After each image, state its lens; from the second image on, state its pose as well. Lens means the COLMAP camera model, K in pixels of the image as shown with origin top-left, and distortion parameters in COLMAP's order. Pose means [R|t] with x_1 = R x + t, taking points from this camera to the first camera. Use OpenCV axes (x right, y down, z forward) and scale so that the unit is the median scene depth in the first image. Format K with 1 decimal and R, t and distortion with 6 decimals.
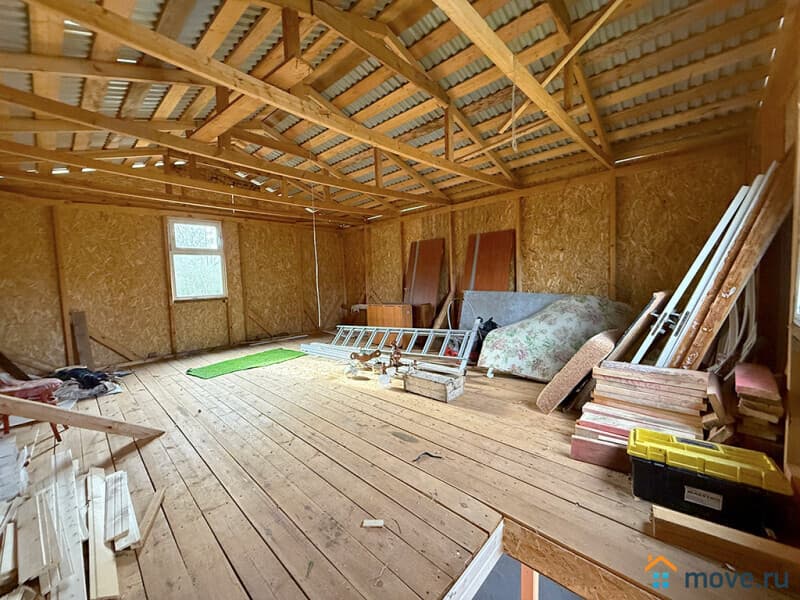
lens RADIAL K [[322.0, 0, 399.3], [0, 322.0, 298.5], [0, 0, 1]] dist [-0.000609, -0.000636]
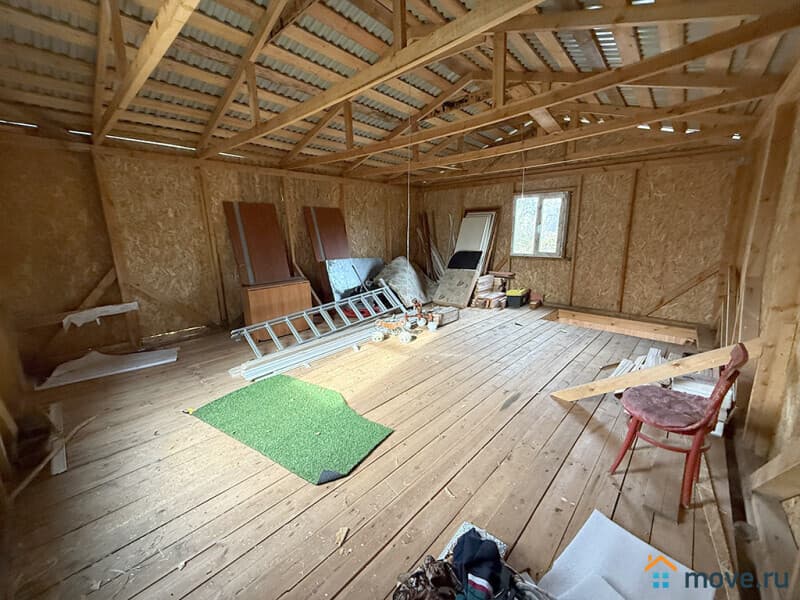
lens RADIAL K [[322.0, 0, 400.3], [0, 322.0, 298.9], [0, 0, 1]] dist [-0.000609, -0.000636]
pose [[-0.025318, -0.159741, 0.986834, -0.925858], [0.086301, 0.983116, 0.161353, -0.052017], [-0.995947, 0.089250, -0.011104, 0.807098]]
